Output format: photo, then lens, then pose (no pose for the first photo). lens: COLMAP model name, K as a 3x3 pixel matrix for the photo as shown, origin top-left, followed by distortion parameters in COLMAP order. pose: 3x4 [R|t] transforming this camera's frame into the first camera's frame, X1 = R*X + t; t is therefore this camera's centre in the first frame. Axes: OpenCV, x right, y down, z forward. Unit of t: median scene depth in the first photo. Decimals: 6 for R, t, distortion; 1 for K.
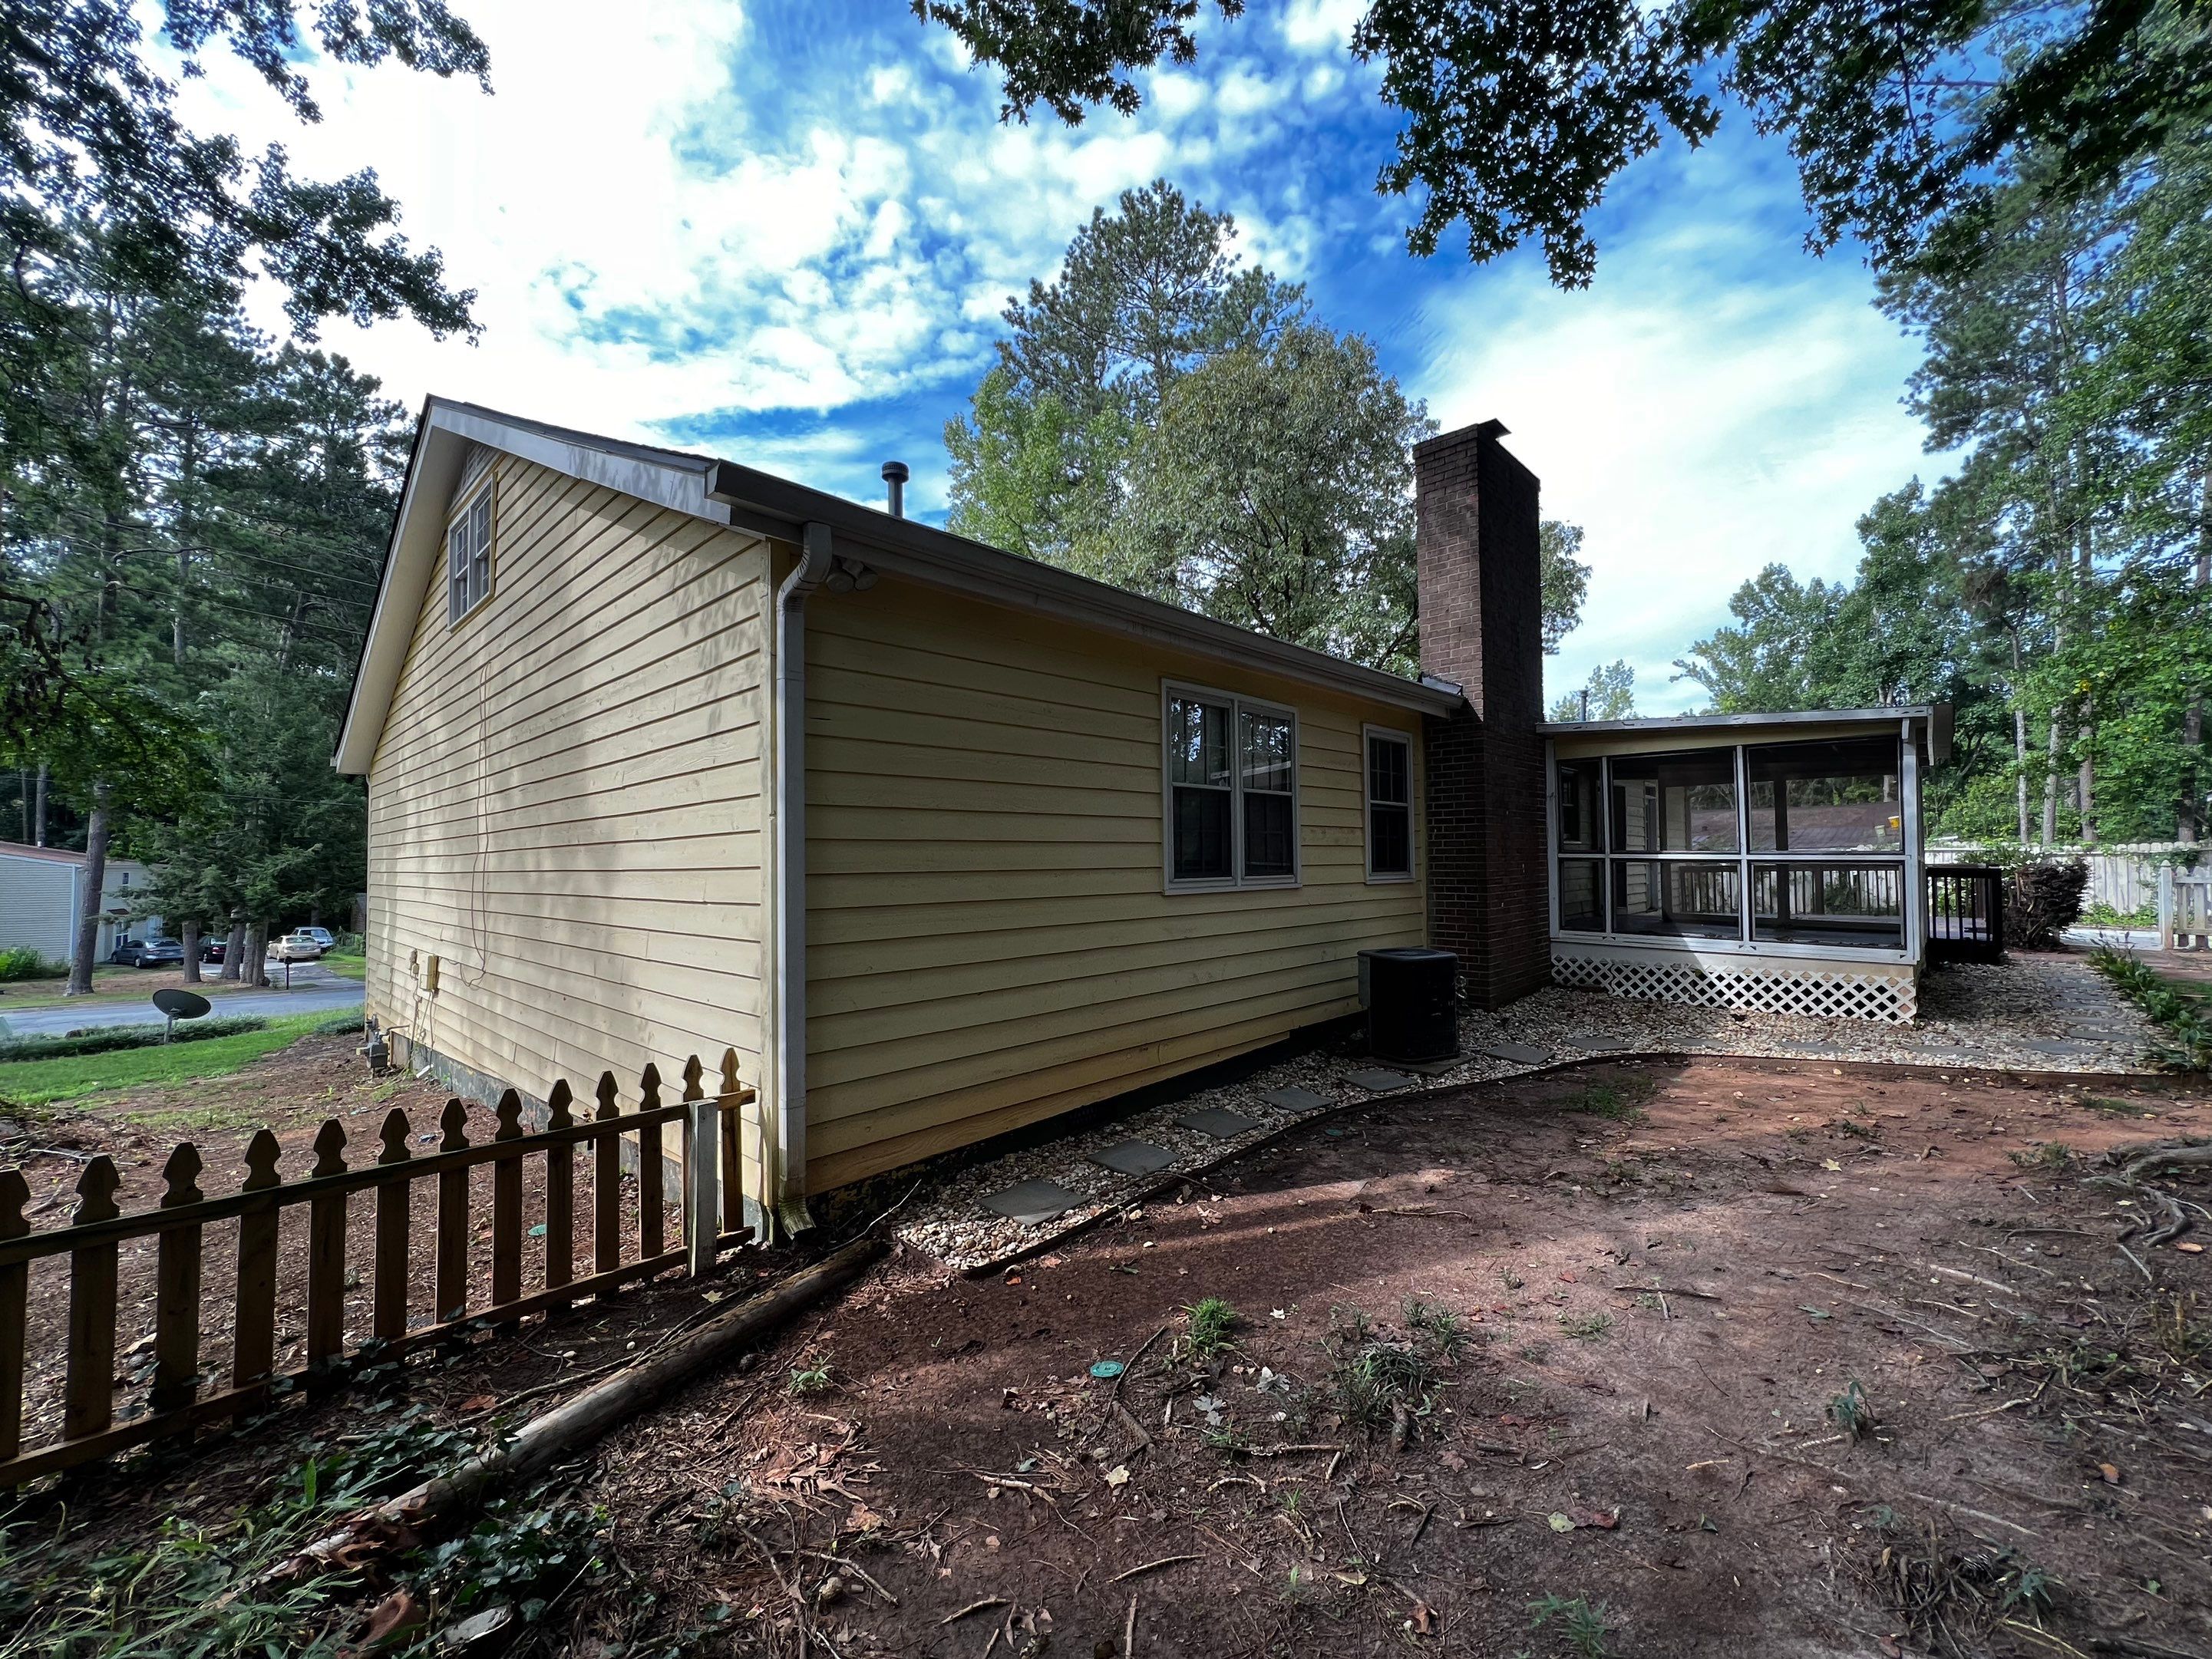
lens RADIAL K [[886.9, 0, 1096.5], [0, 886.9, 839.3], [0, 0, 1]] dist [-0.000985, 0.000076]
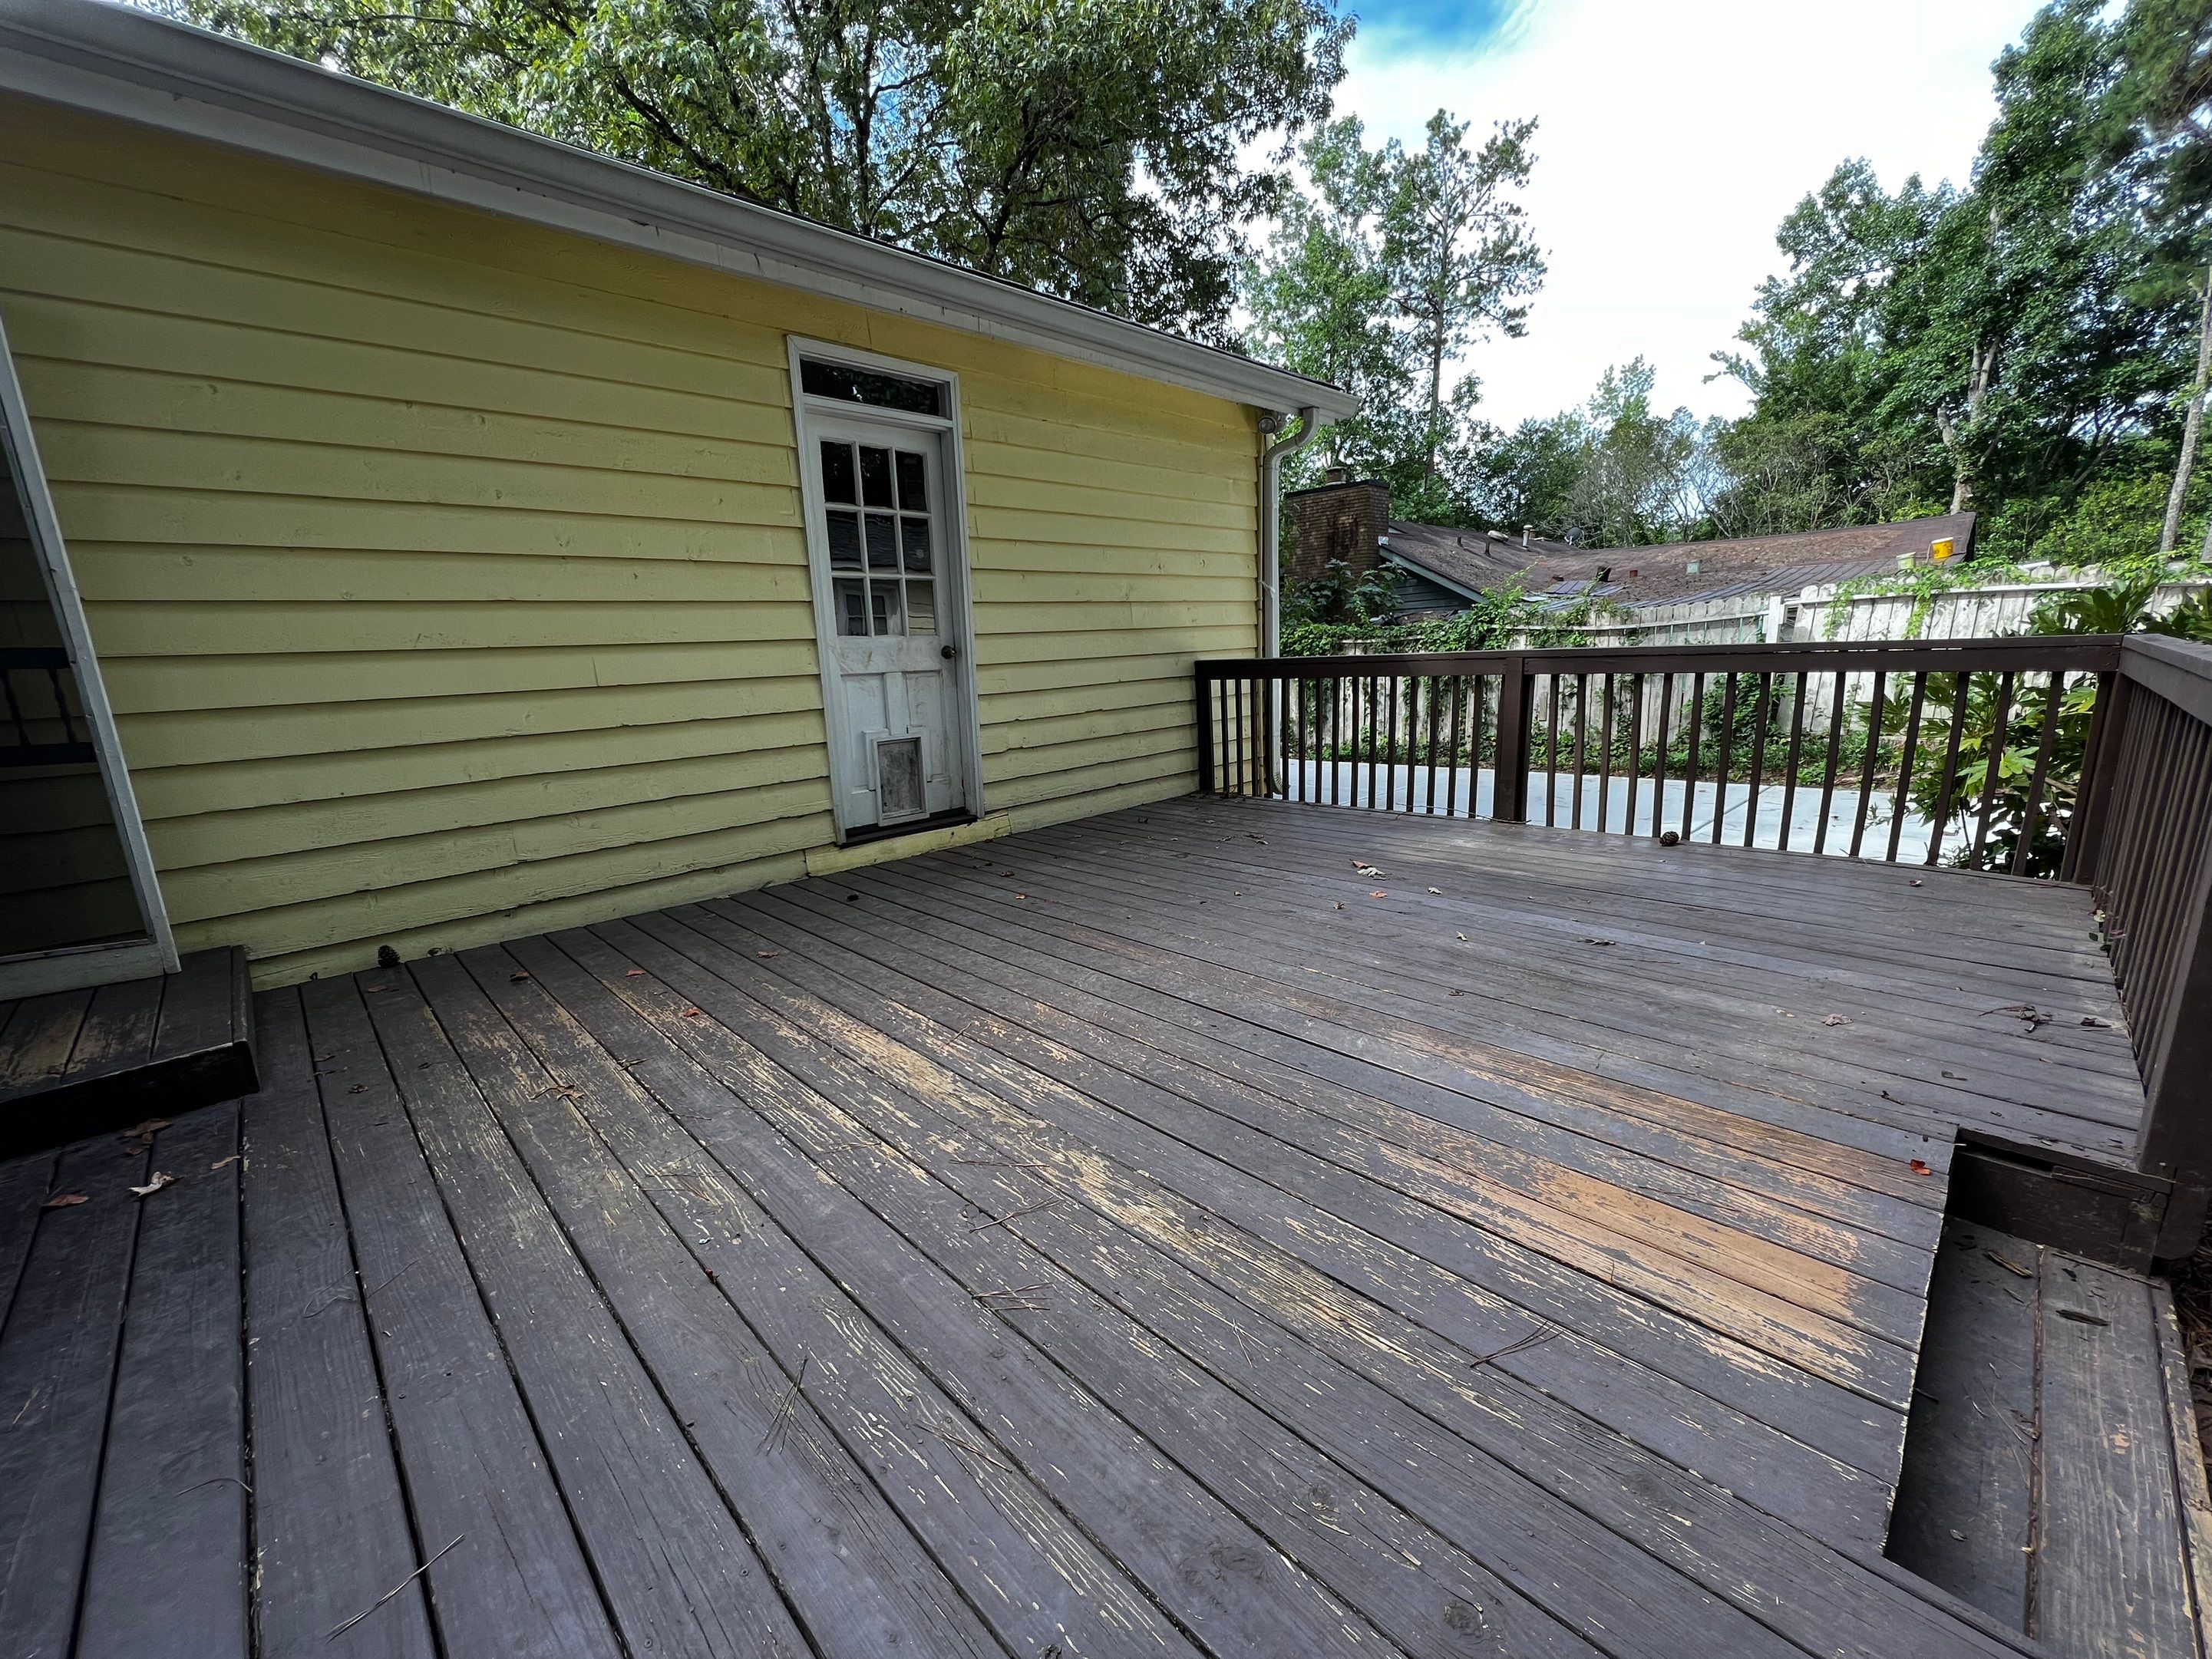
lens RADIAL K [[877.3, 0, 1102.8], [0, 877.3, 835.0], [0, 0, 1]] dist [0.001444, -0.000227]
pose [[0.998926, -0.024178, -0.039521, 0.574865], [0.032947, 0.970445, 0.239063, 0.011794], [0.032572, -0.240109, 0.970199, 0.587739]]
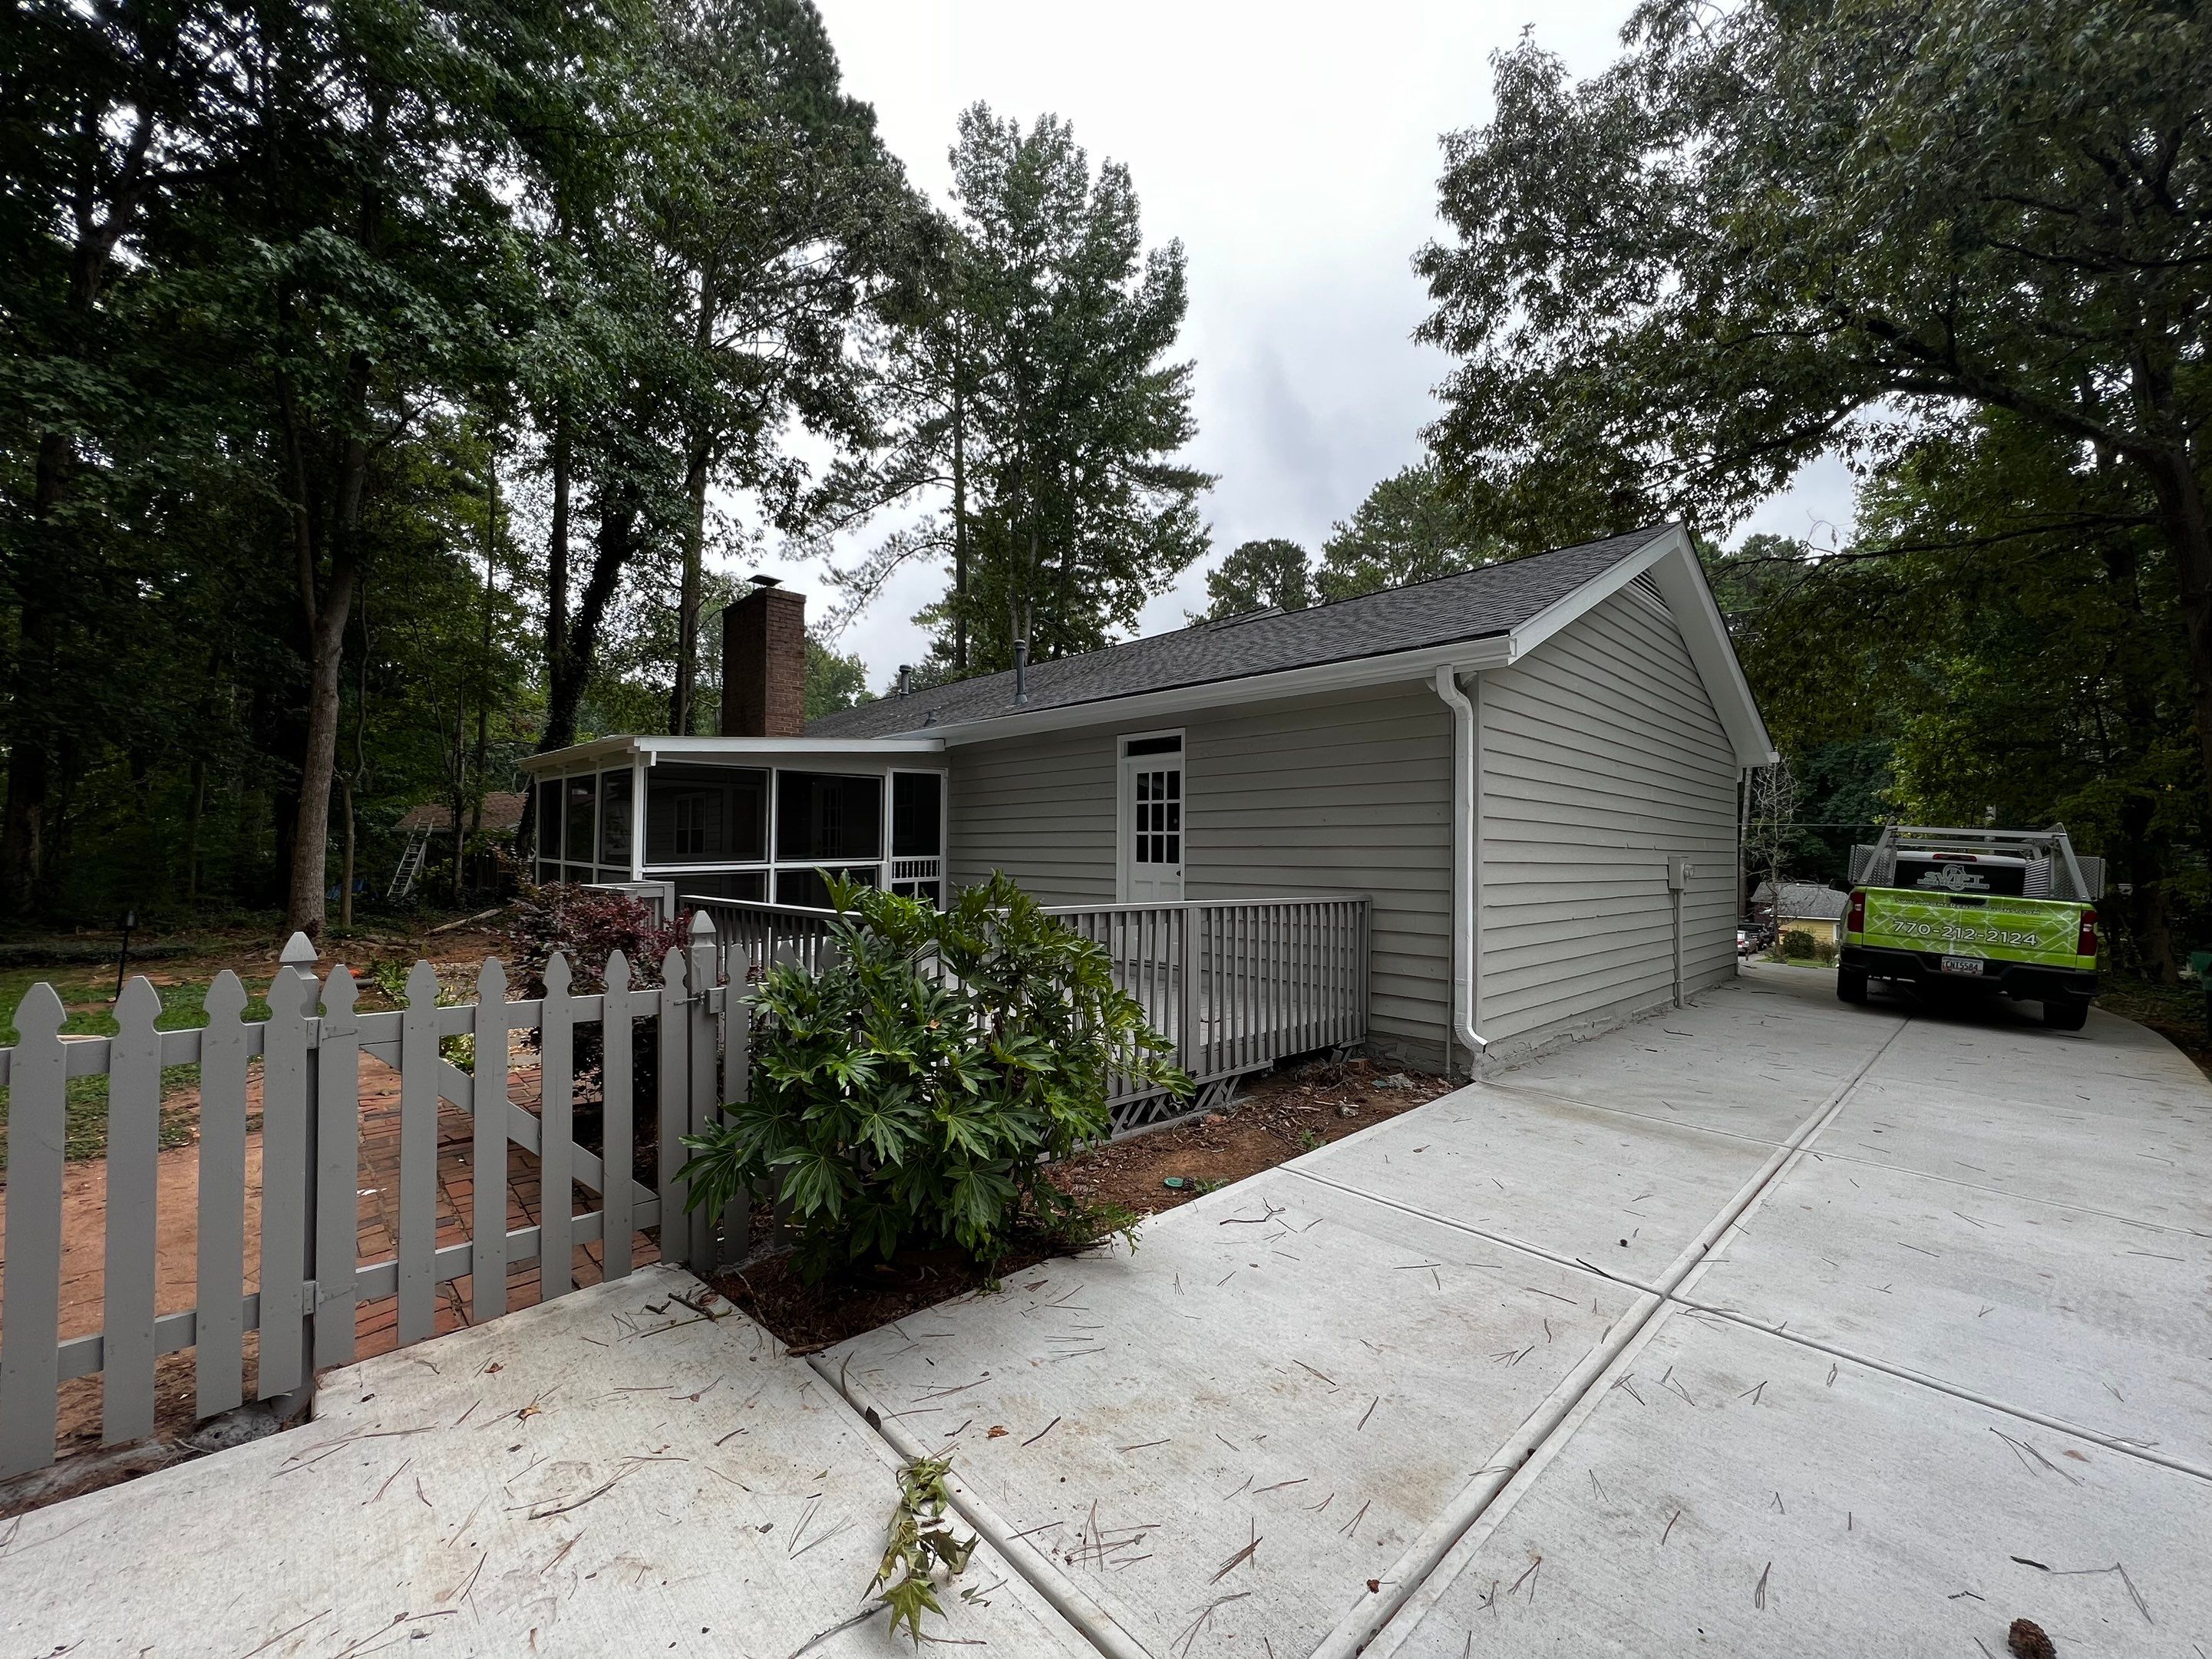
lens RADIAL K [[878.6, 0, 1105.9], [0, 878.6, 834.5], [0, 0, 1]] dist [0.002748, -0.000417]
pose [[-0.044346, -0.014891, -0.998905, 0.959116], [0.014550, 0.999773, -0.015550, 0.006185], [0.998910, -0.015224, -0.044119, 0.817117]]
